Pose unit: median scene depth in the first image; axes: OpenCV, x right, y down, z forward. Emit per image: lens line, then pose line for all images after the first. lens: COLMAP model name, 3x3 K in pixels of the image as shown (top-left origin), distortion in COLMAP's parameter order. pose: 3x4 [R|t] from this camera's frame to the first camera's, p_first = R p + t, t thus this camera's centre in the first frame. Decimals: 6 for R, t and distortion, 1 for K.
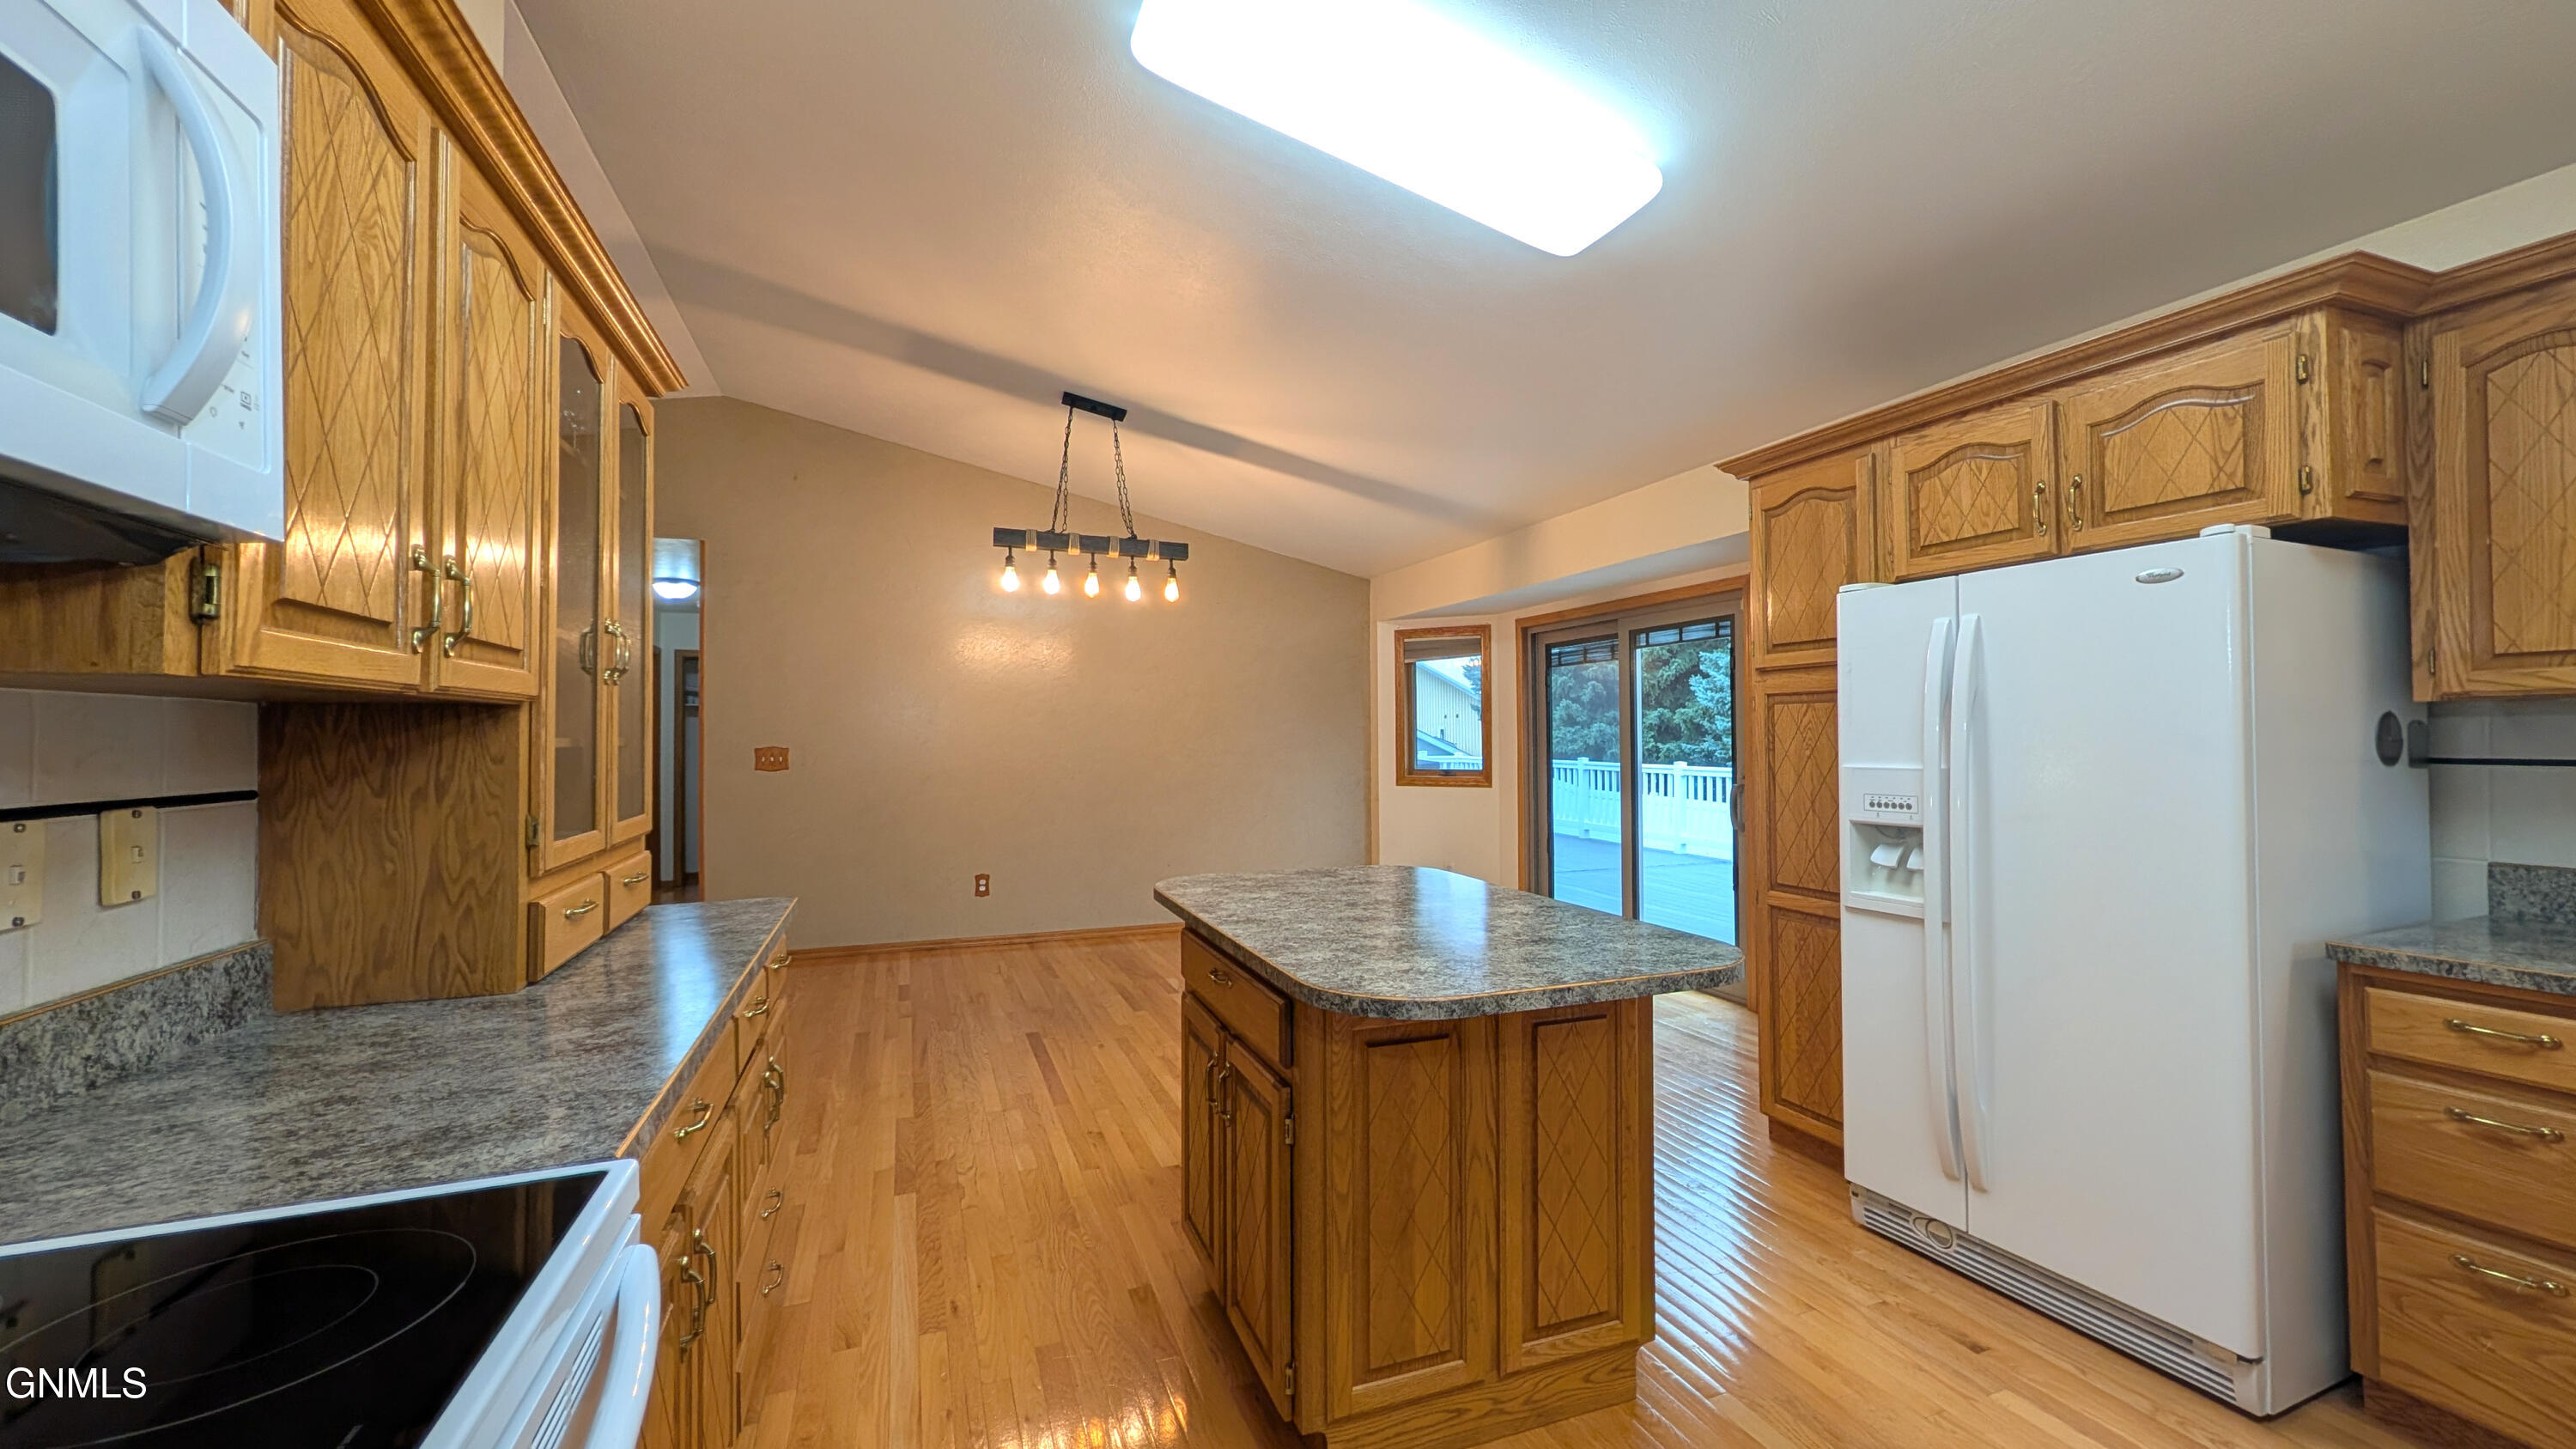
lens RADIAL K [[983.6, 0, 1284.5], [0, 983.6, 719.4], [0, 0, 1]] dist [0.000411, 0.000217]
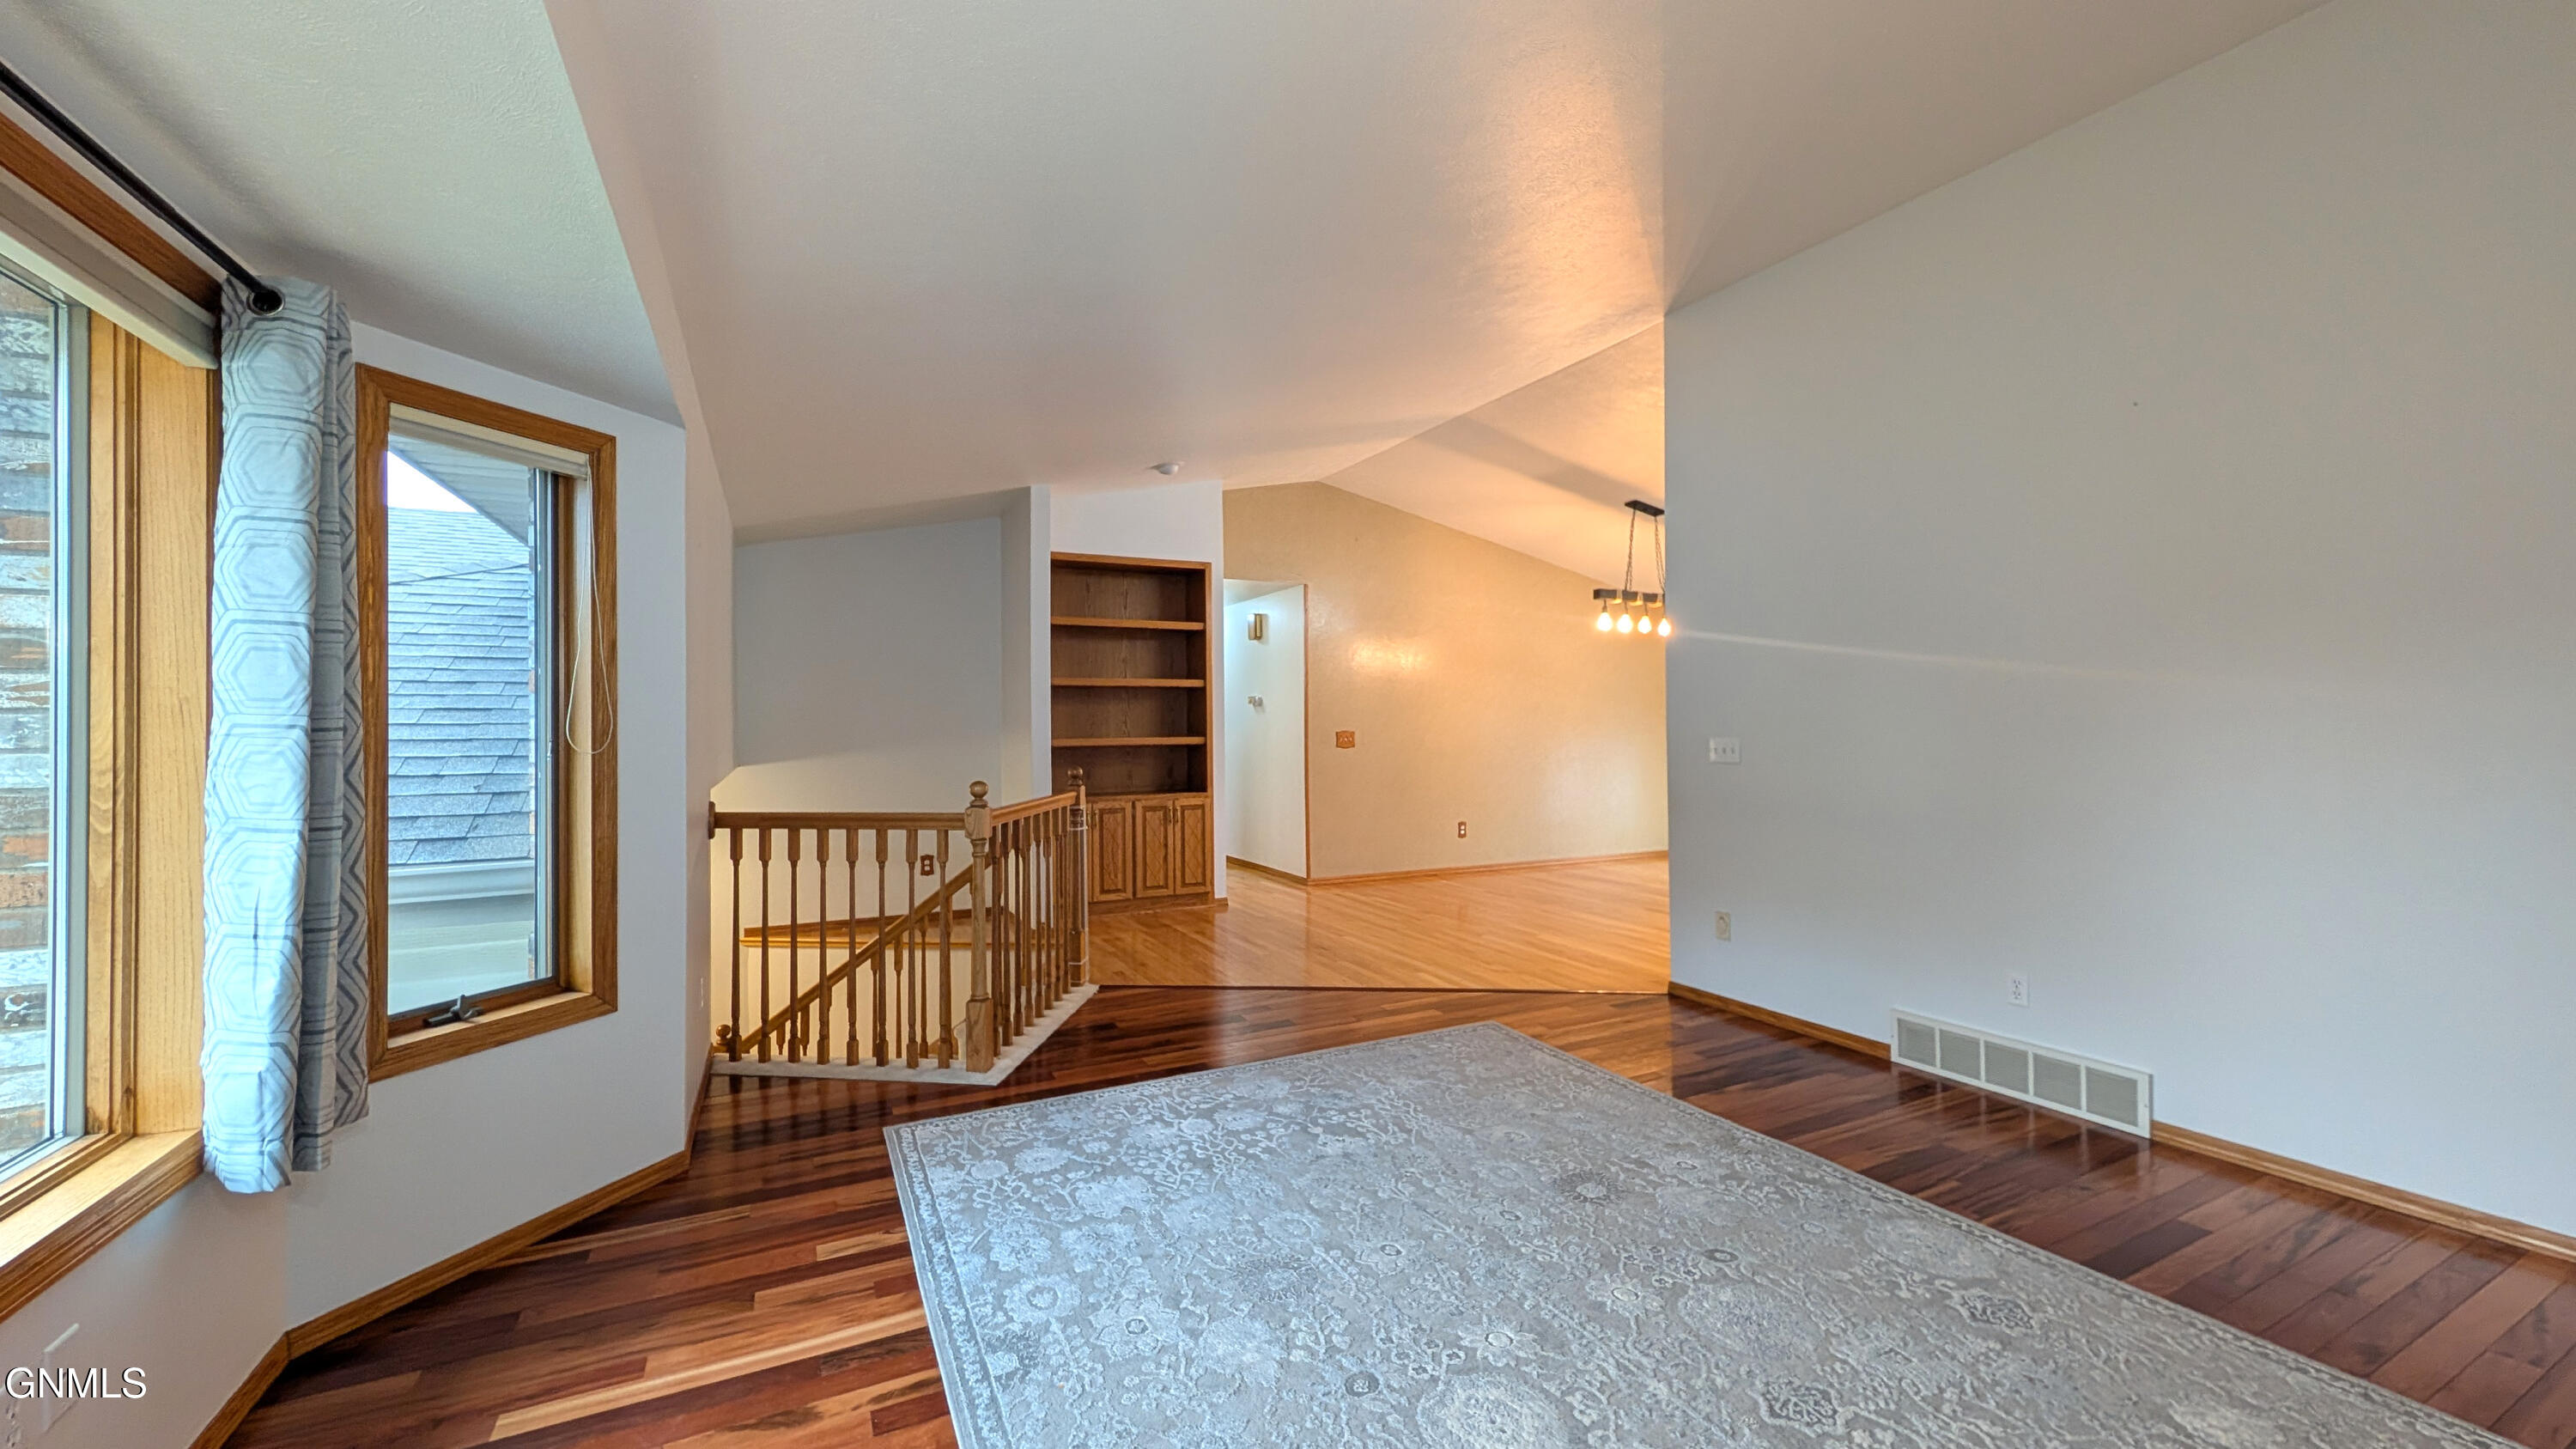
lens RADIAL K [[983.6, 0, 1284.5], [0, 983.6, 719.4], [0, 0, 1]] dist [0.000411, 0.000217]
pose [[0.995330, -0.001632, 0.096519, -1.396700], [0.000790, 0.999961, 0.008762, -0.001949], [-0.096529, -0.008644, 0.995293, -0.740165]]
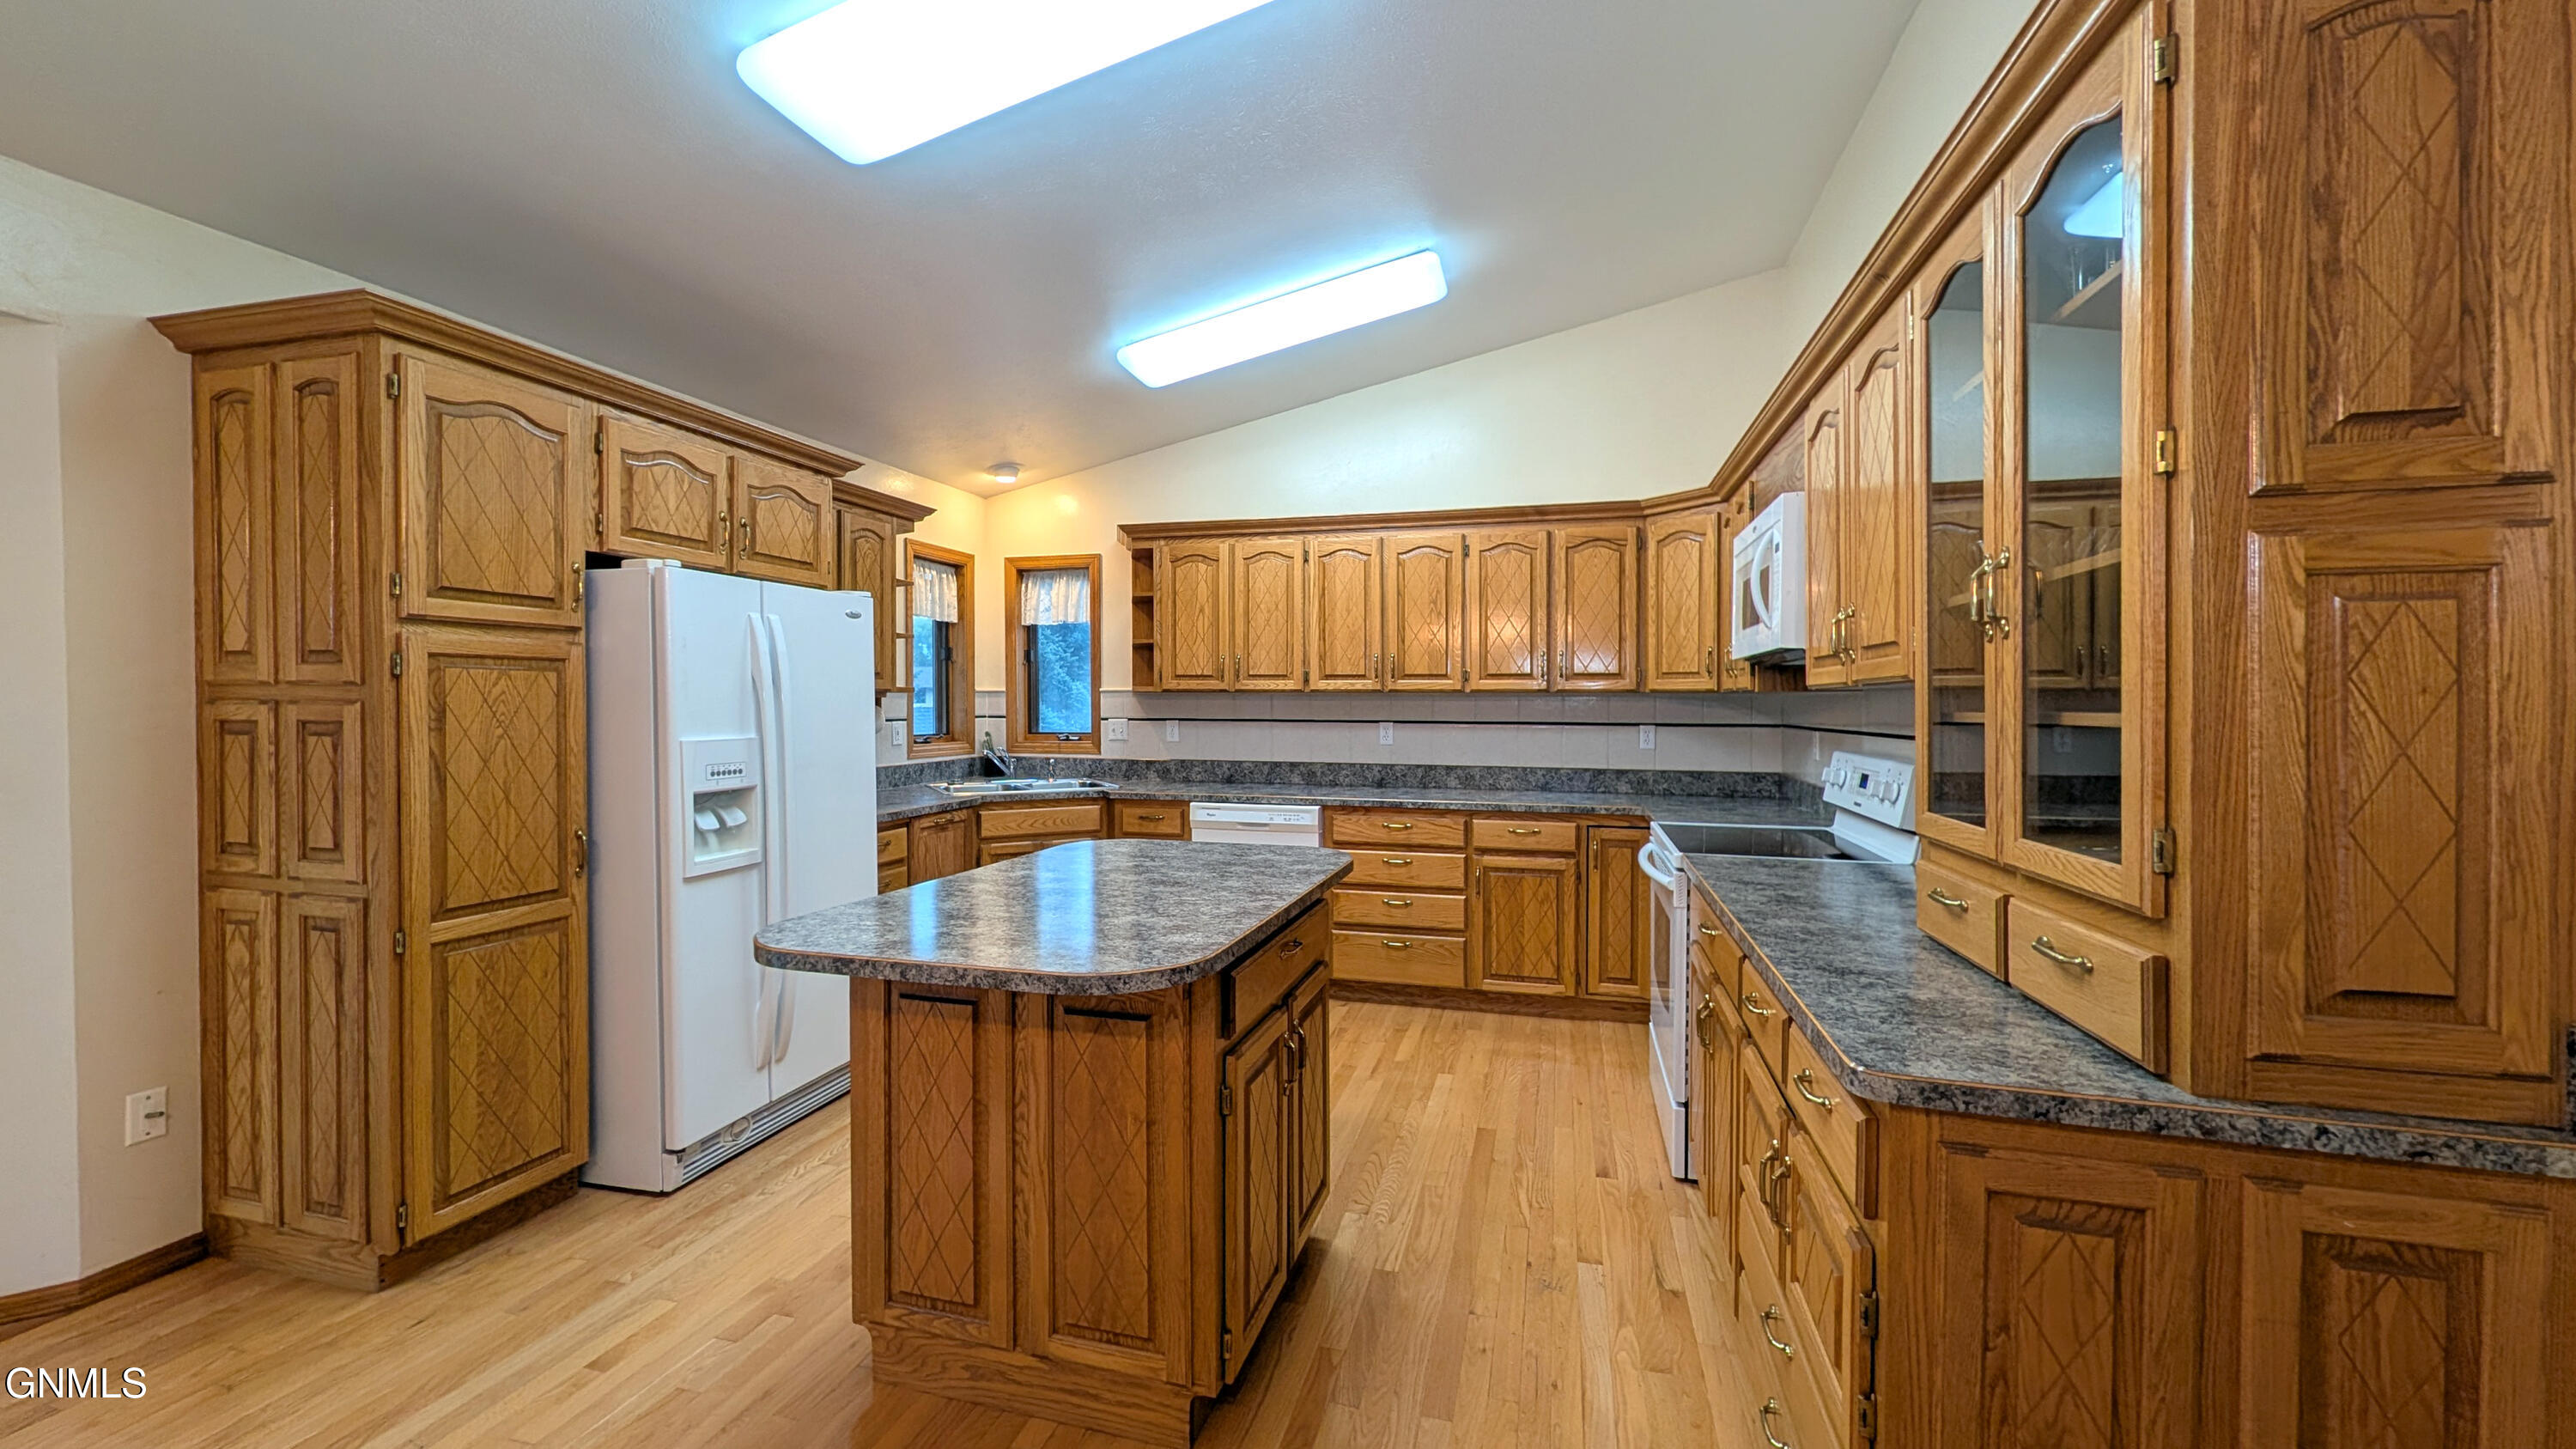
lens RADIAL K [[994.8, 0, 1287.7], [0, 994.8, 720.5], [0, 0, 1]] dist [0.000857, 0.000237]
pose [[-0.802620, -0.002374, 0.596485, -0.452922], [-0.006949, 0.999961, -0.005370, 0.023722], [-0.596450, -0.008455, -0.802606, 1.222444]]
